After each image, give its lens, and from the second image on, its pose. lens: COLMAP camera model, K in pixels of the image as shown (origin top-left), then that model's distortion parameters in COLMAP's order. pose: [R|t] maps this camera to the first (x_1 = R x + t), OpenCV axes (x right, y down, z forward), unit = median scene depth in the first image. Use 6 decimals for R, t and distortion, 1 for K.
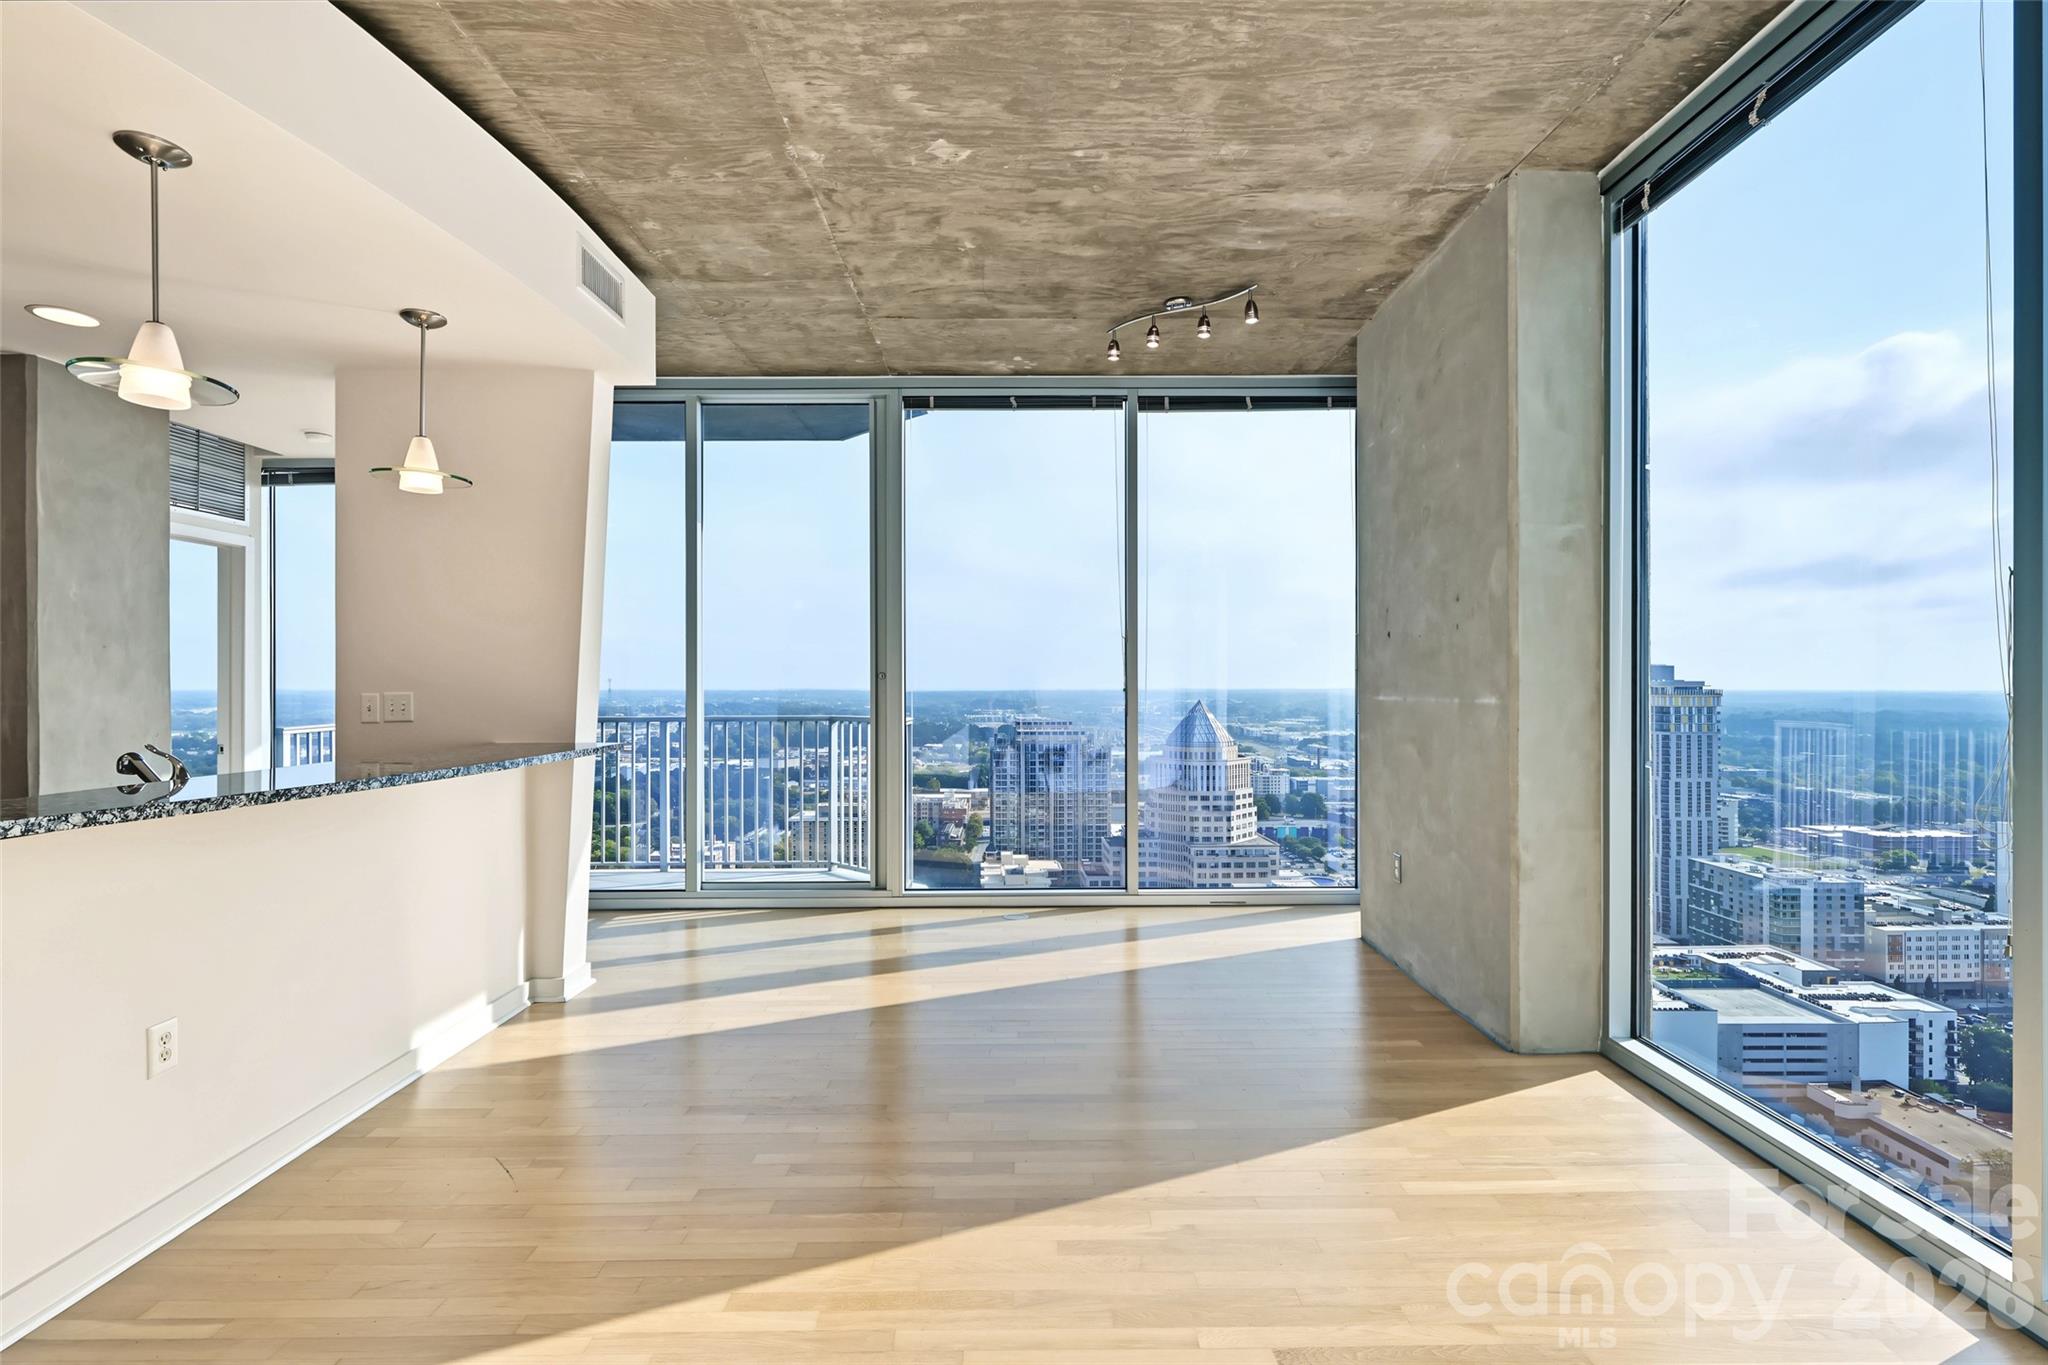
lens RADIAL K [[964.8, 0, 1037.4], [0, 964.8, 680.5], [0, 0, 1]] dist [0.002841, 0.000323]
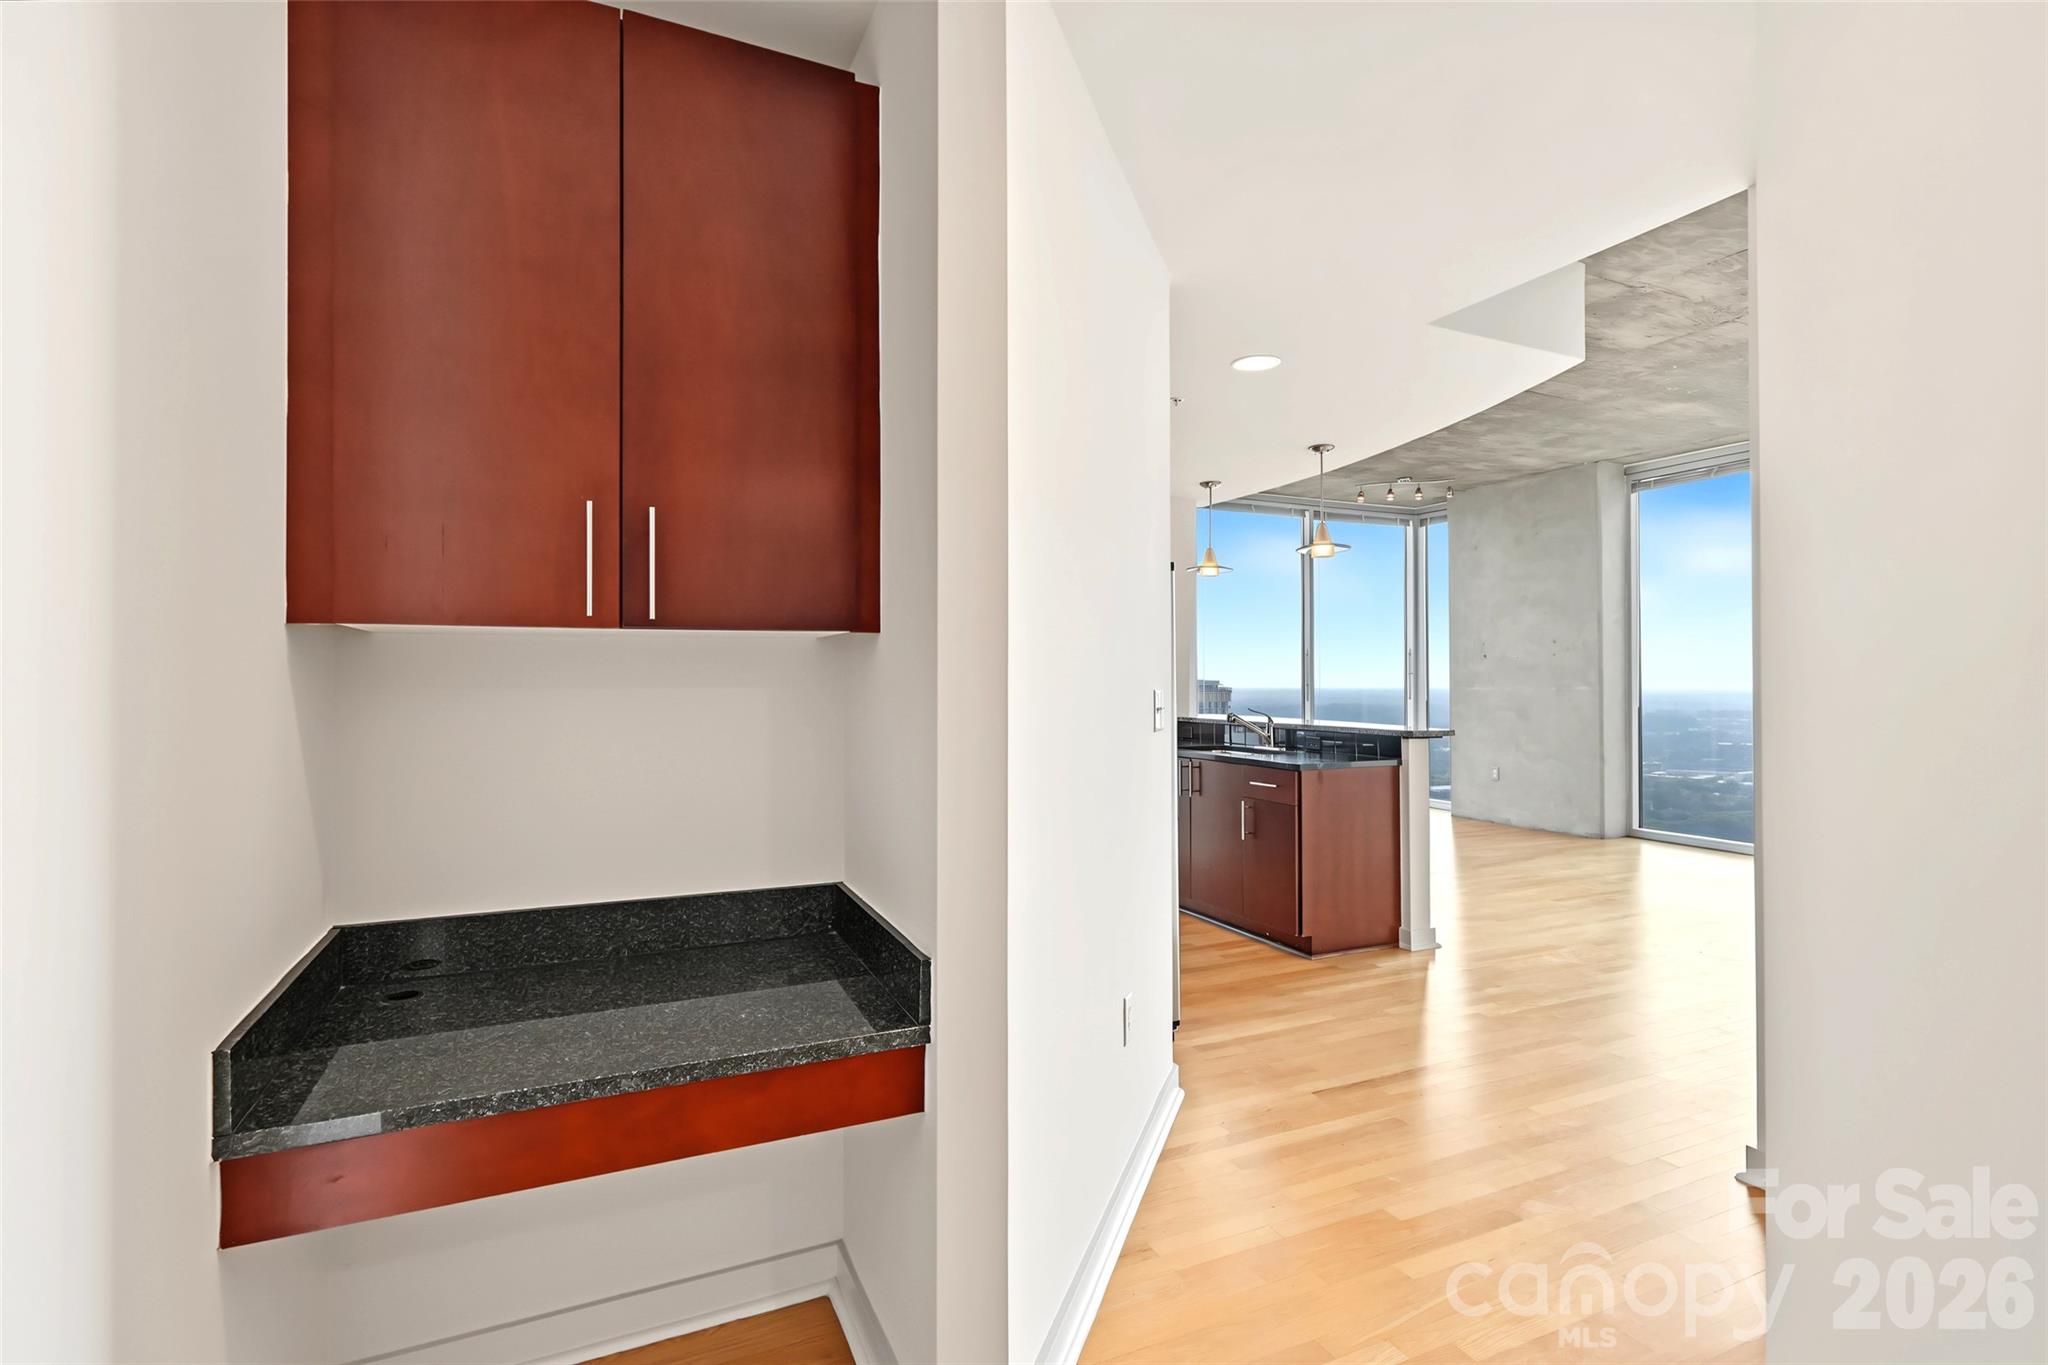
lens RADIAL K [[964.8, 0, 1027.9], [0, 964.8, 678.7], [0, 0, 1]] dist [0.002841, 0.000323]
pose [[0.912365, -0.000112, 0.409377, -1.660298], [0.001128, 0.999997, -0.002240, 0.004616], [-0.409375, 0.002506, 0.912363, -0.550804]]
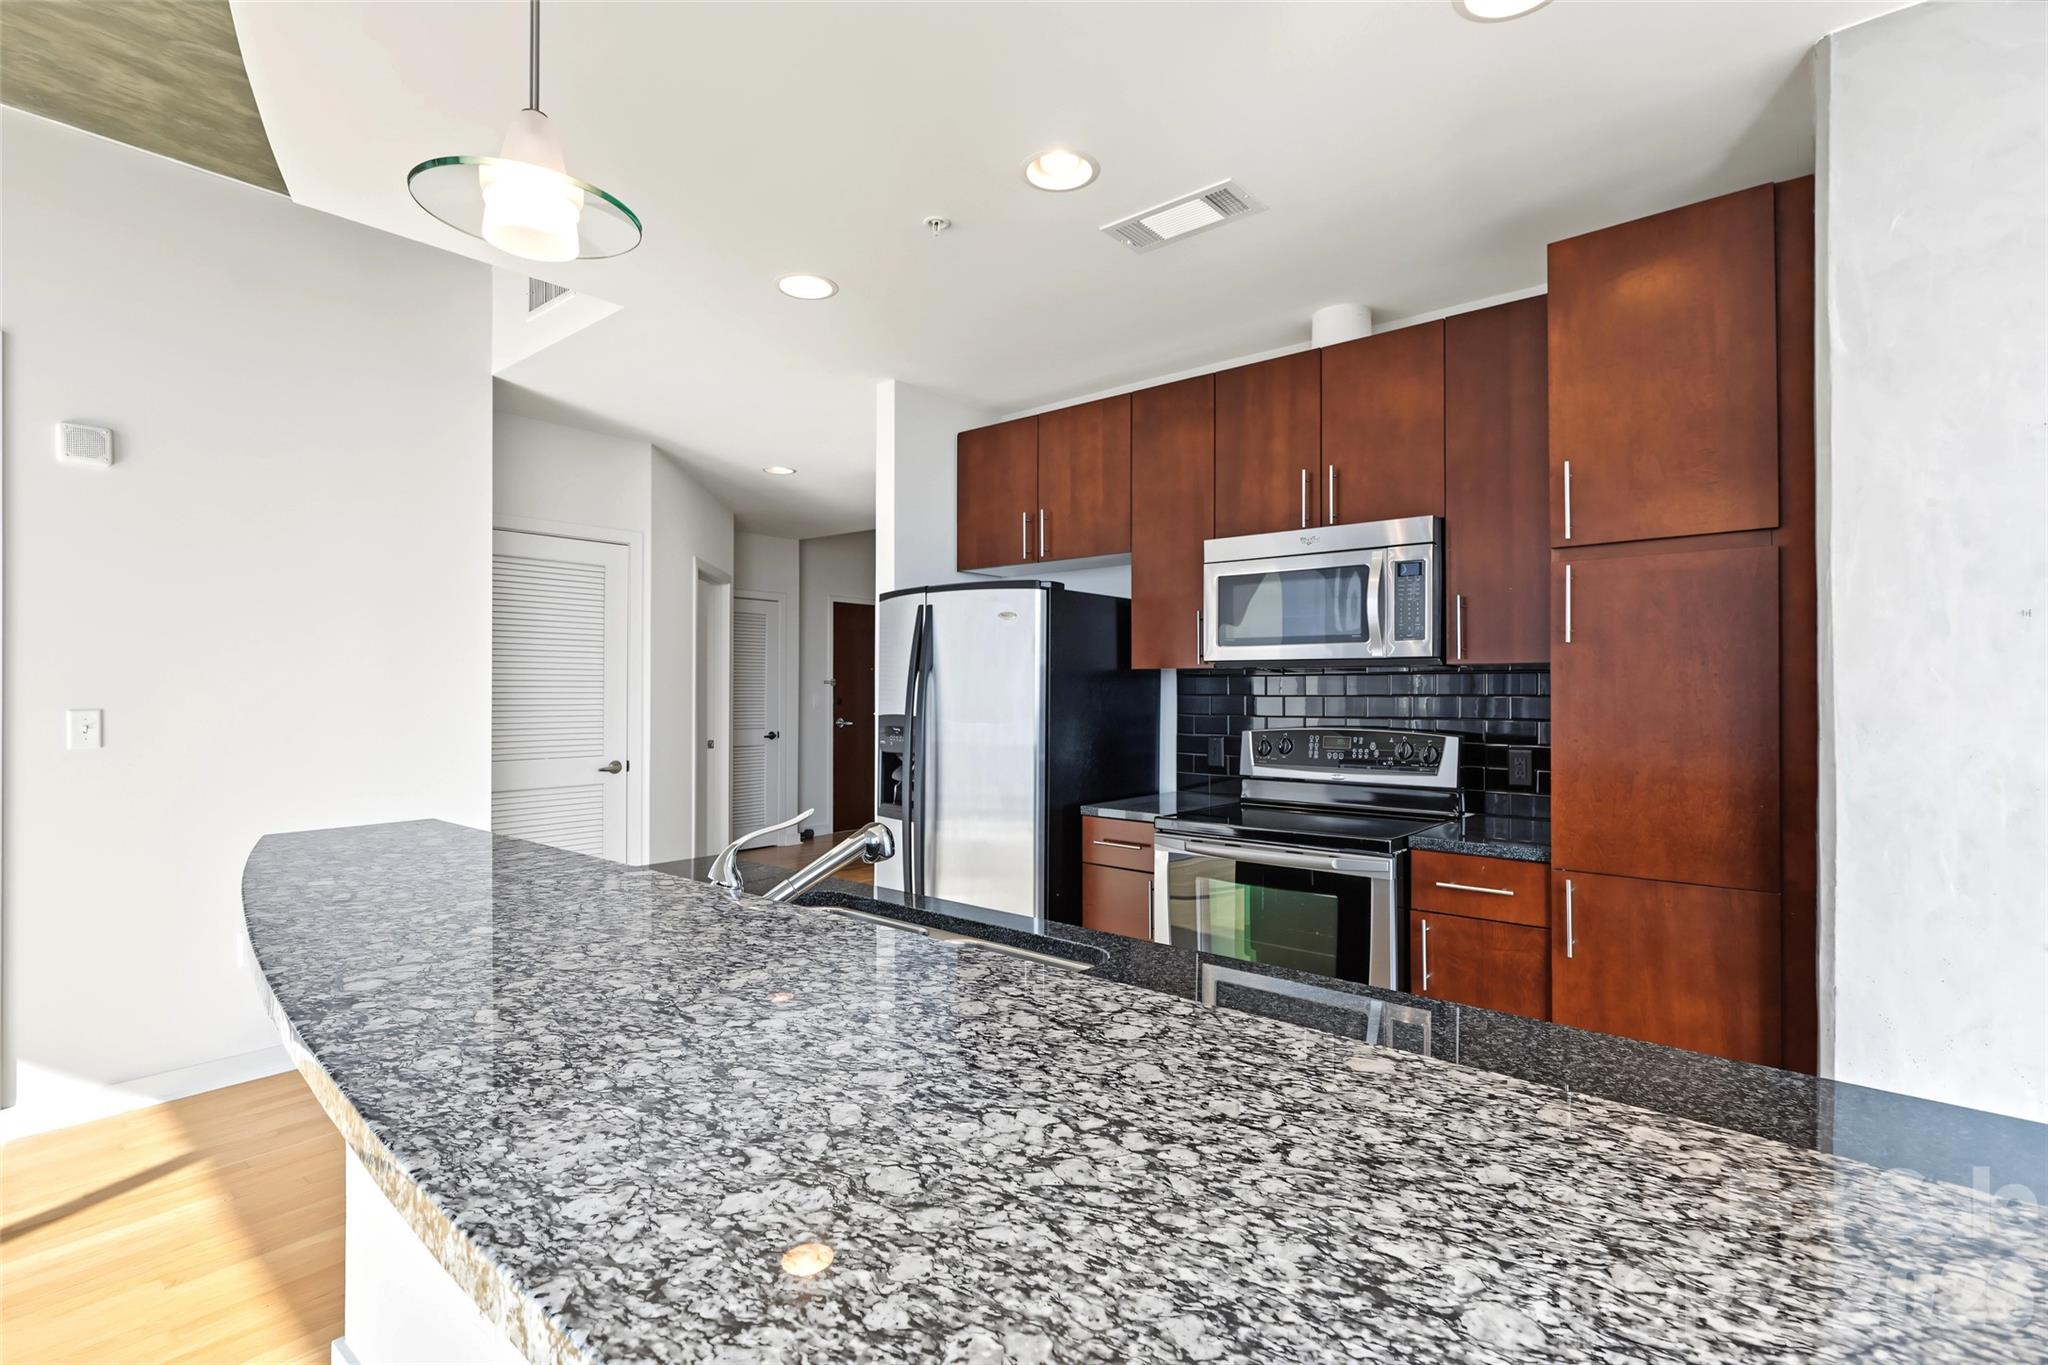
lens RADIAL K [[964.8, 0, 1029.3], [0, 964.8, 681.5], [0, 0, 1]] dist [0.002841, 0.000323]
pose [[-0.648402, -0.004740, -0.761284, -0.425642], [-0.000675, 0.999984, -0.005651, -0.002799], [0.761298, -0.003150, -0.648395, 1.084522]]
